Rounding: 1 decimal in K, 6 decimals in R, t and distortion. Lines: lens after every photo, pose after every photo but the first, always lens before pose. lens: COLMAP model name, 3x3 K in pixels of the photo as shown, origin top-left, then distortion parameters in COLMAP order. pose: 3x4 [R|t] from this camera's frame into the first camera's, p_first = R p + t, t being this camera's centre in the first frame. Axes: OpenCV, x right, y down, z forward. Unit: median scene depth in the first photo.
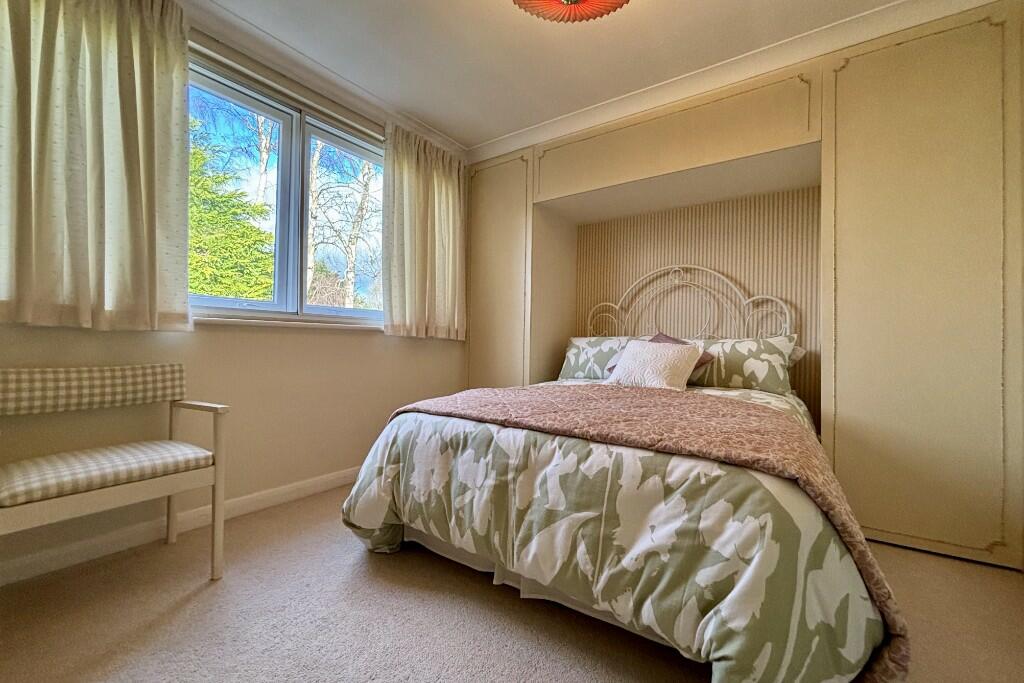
lens RADIAL K [[414.1, 0, 509.2], [0, 414.1, 324.8], [0, 0, 1]] dist [-0.009551, 0.000493]
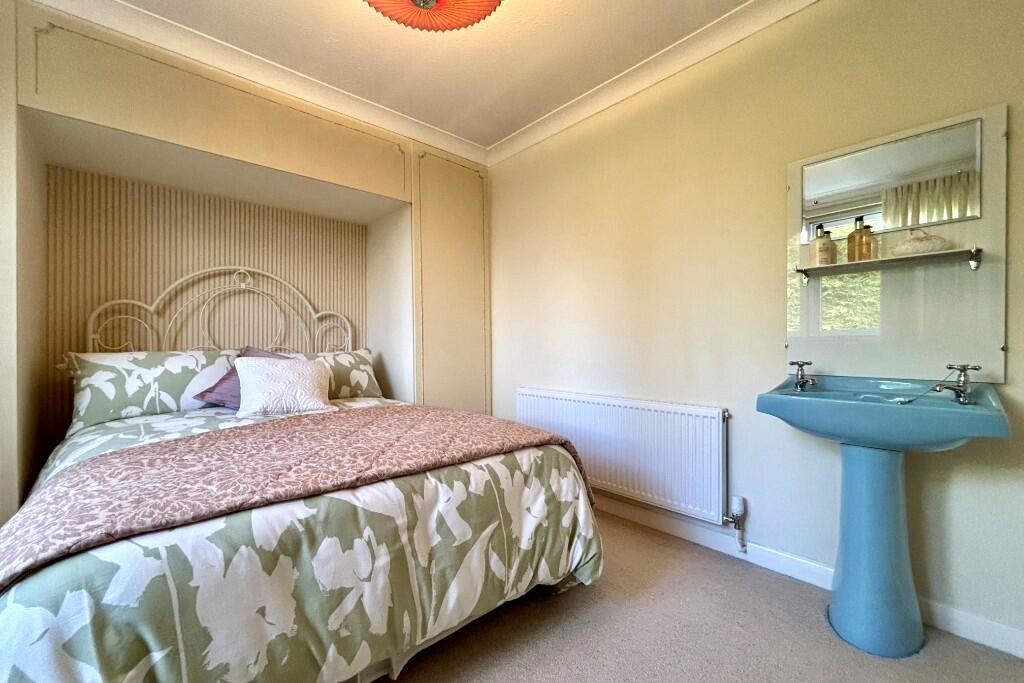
lens RADIAL K [[409.1, 0, 512.0], [0, 409.1, 341.5], [0, 0, 1]] dist [-0.015593, -0.000113]
pose [[0.220600, -0.001625, 0.975363, -0.713140], [-0.033784, 0.999386, 0.009306, -0.035801], [-0.974779, -0.035005, 0.220409, 0.613442]]
